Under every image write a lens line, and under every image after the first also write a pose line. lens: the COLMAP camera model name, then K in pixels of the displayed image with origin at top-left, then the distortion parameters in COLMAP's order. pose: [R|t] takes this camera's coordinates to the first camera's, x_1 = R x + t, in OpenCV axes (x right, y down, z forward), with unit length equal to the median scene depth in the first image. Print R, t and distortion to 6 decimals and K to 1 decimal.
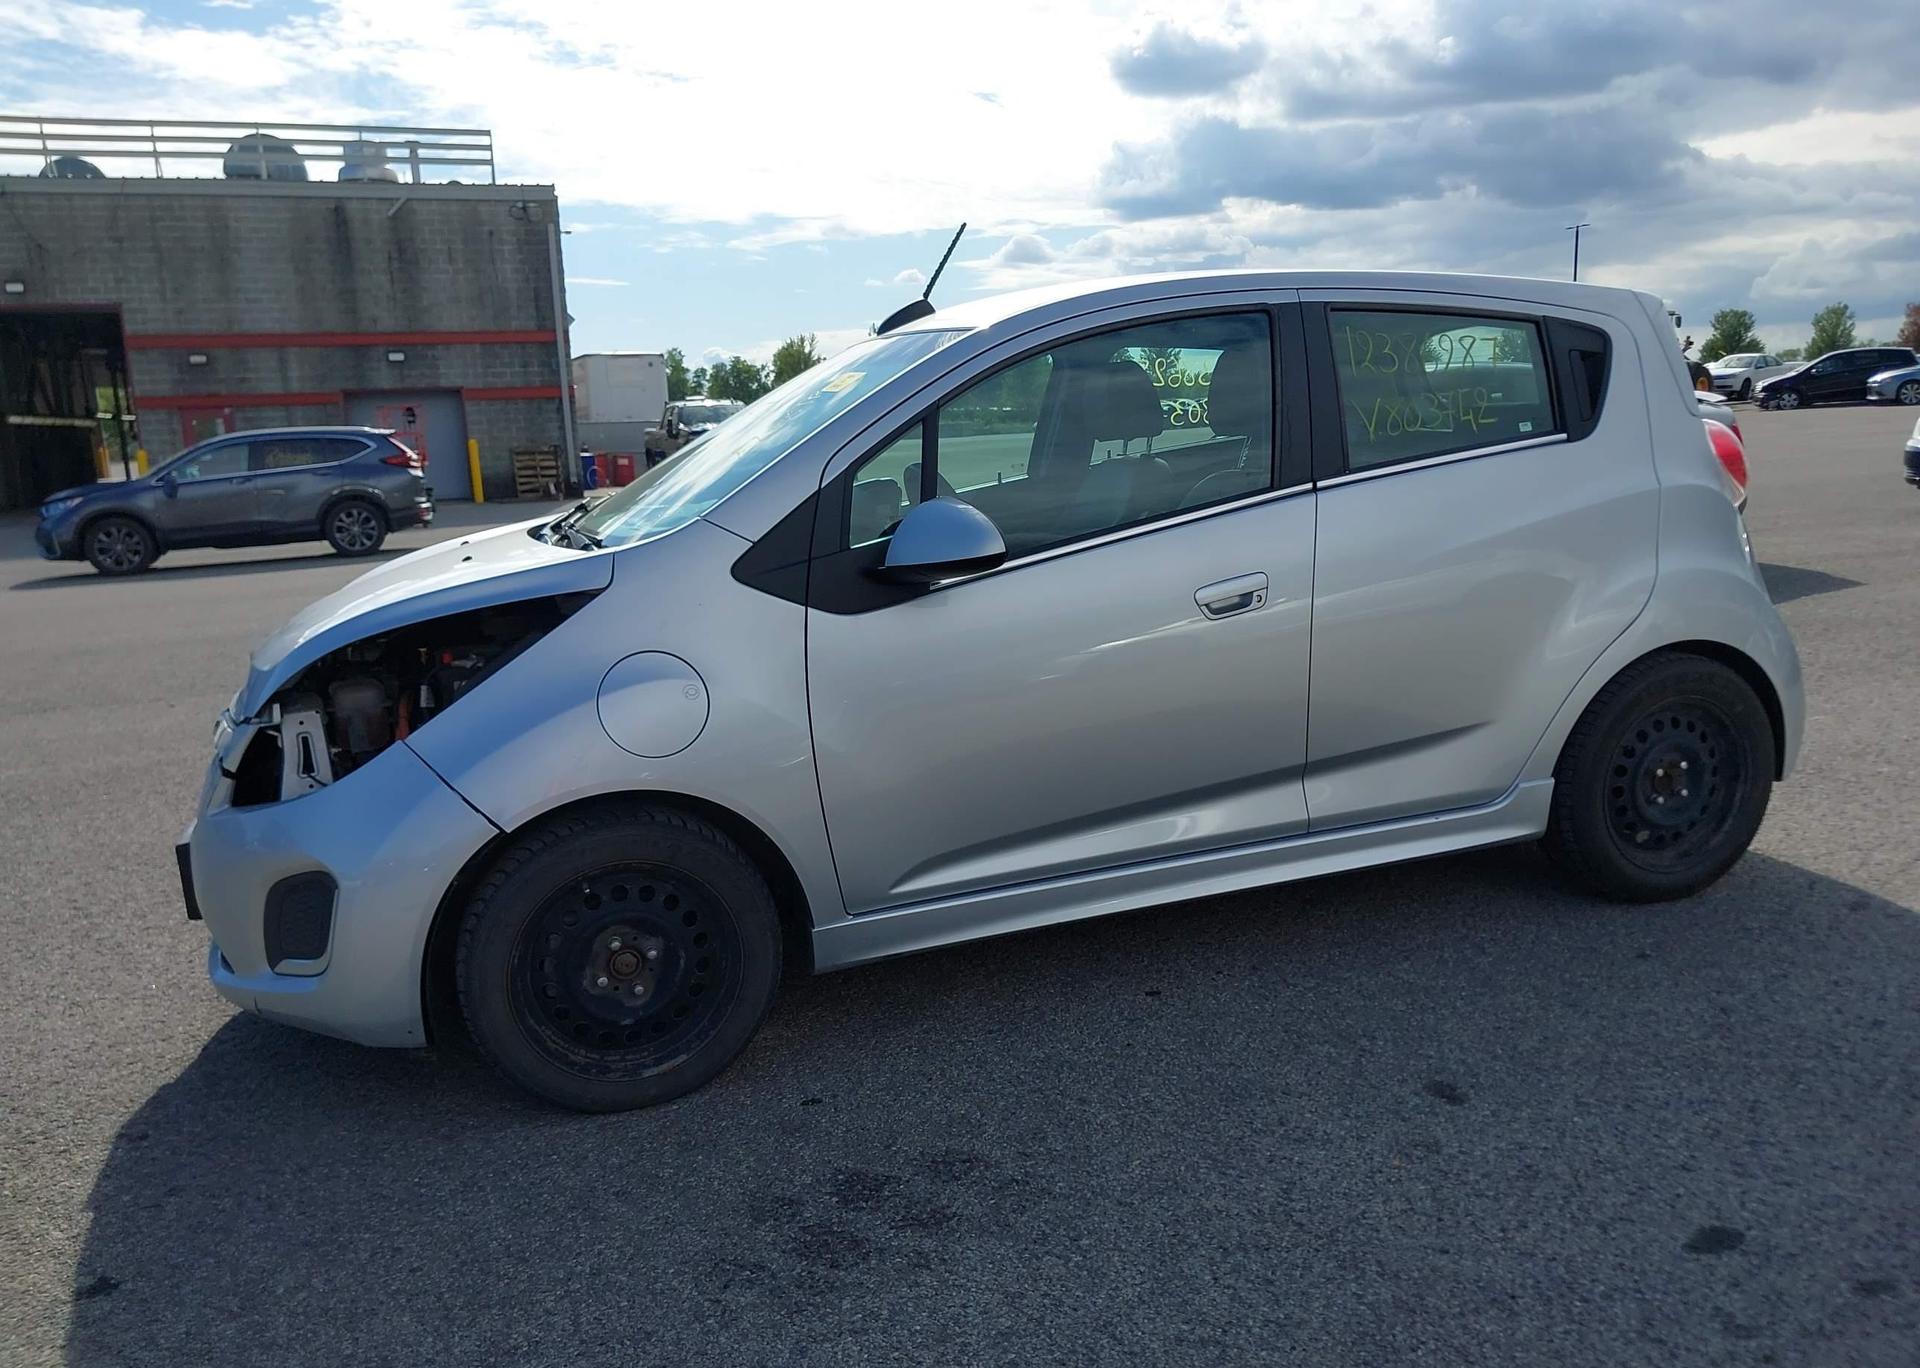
lens RADIAL K [[1525.8, 0, 967.7], [0, 1525.8, 677.8], [0, 0, 1]] dist [0.031139, -0.041155]
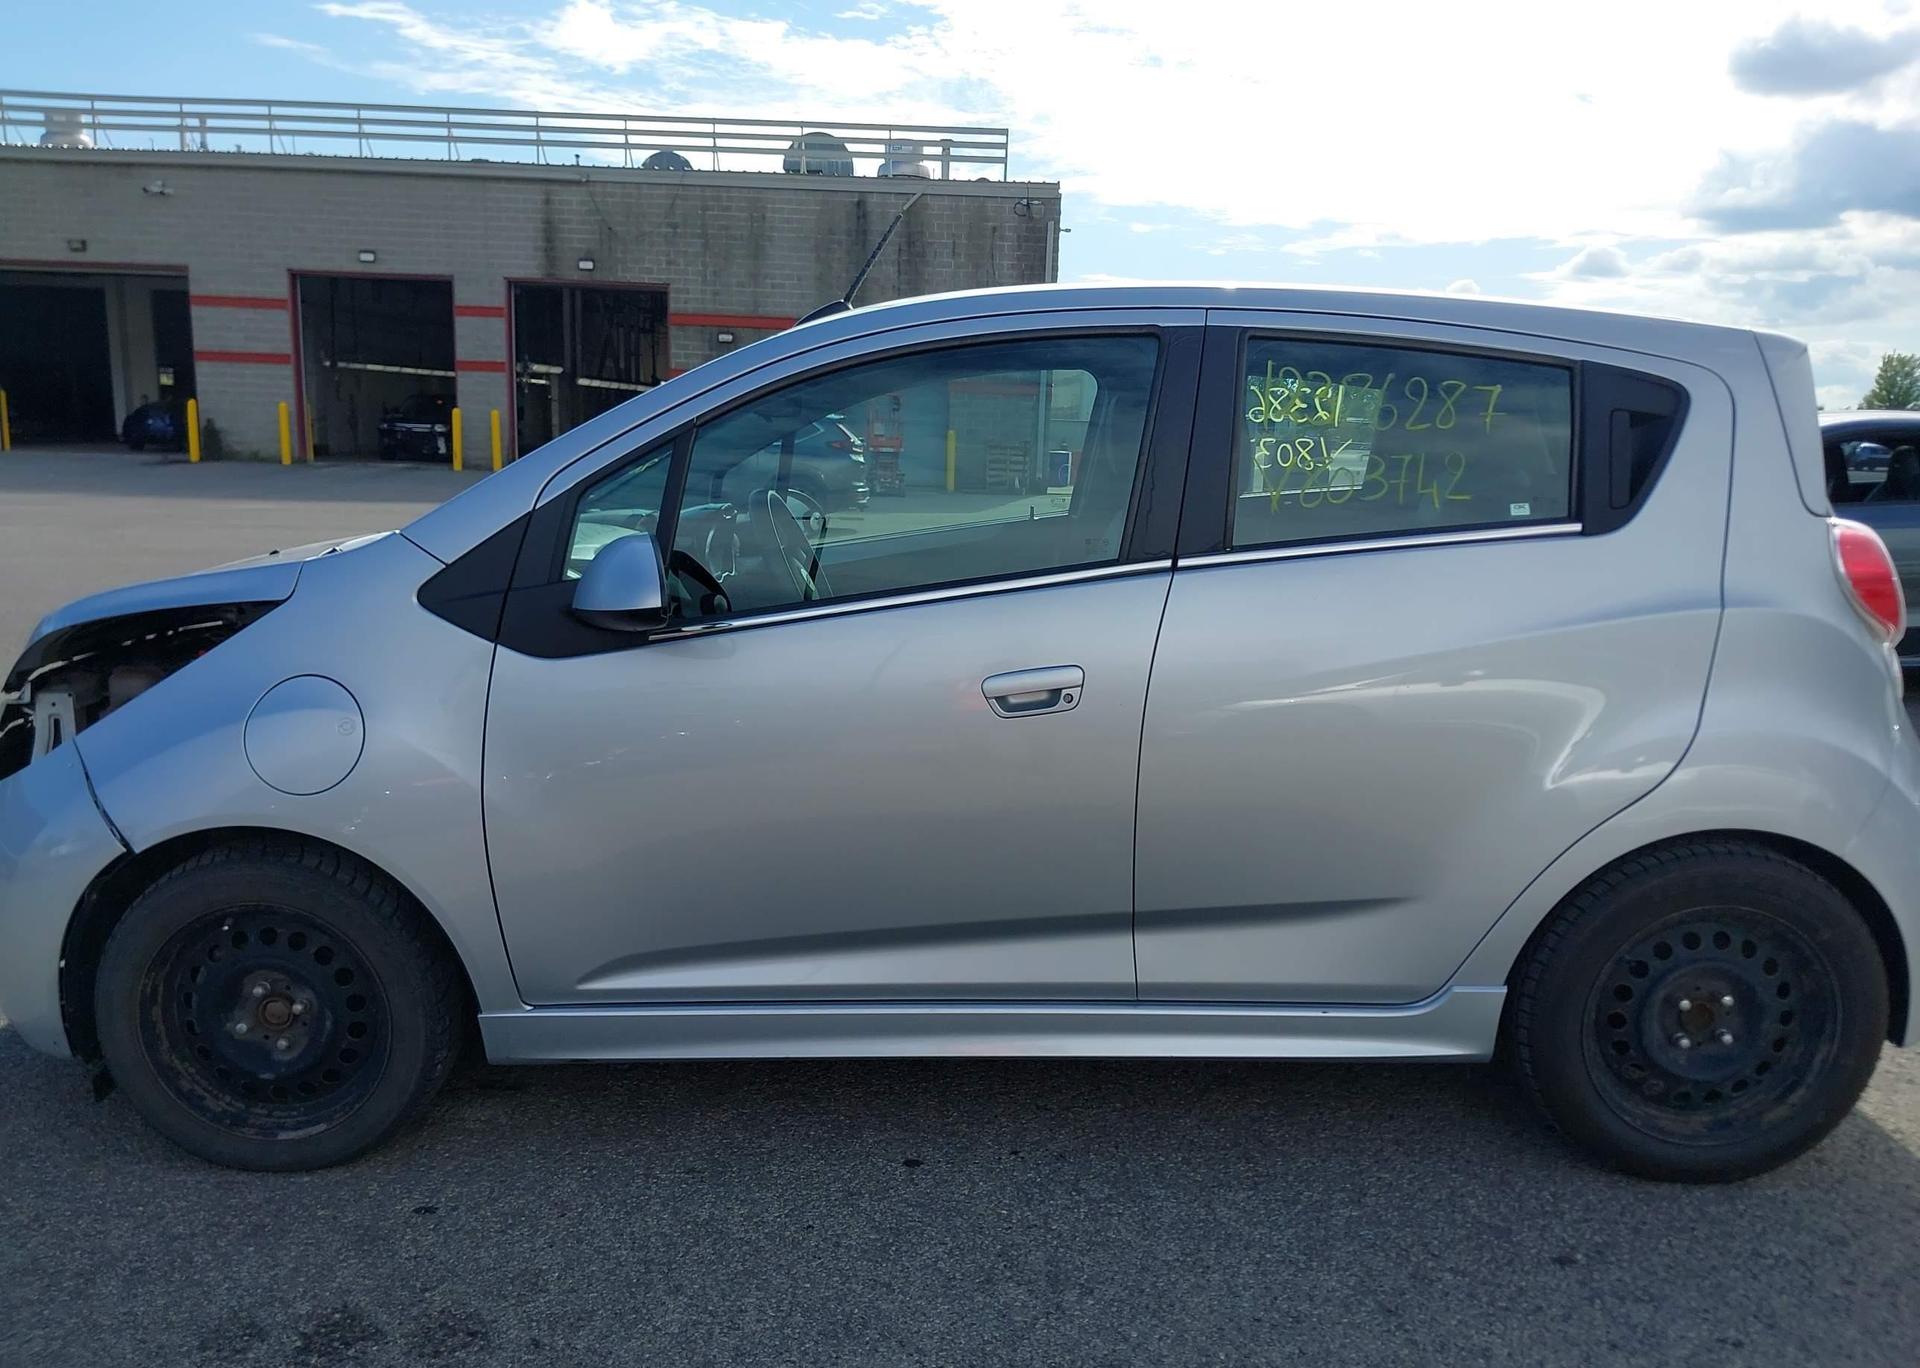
lens RADIAL K [[1525.8, 0, 967.7], [0, 1525.8, 677.8], [0, 0, 1]] dist [0.031139, -0.041155]
pose [[0.940015, 0.120822, -0.319020, 0.341970], [-0.121215, 0.992450, 0.018699, -0.061902], [0.318870, 0.021092, 0.947564, 0.207947]]
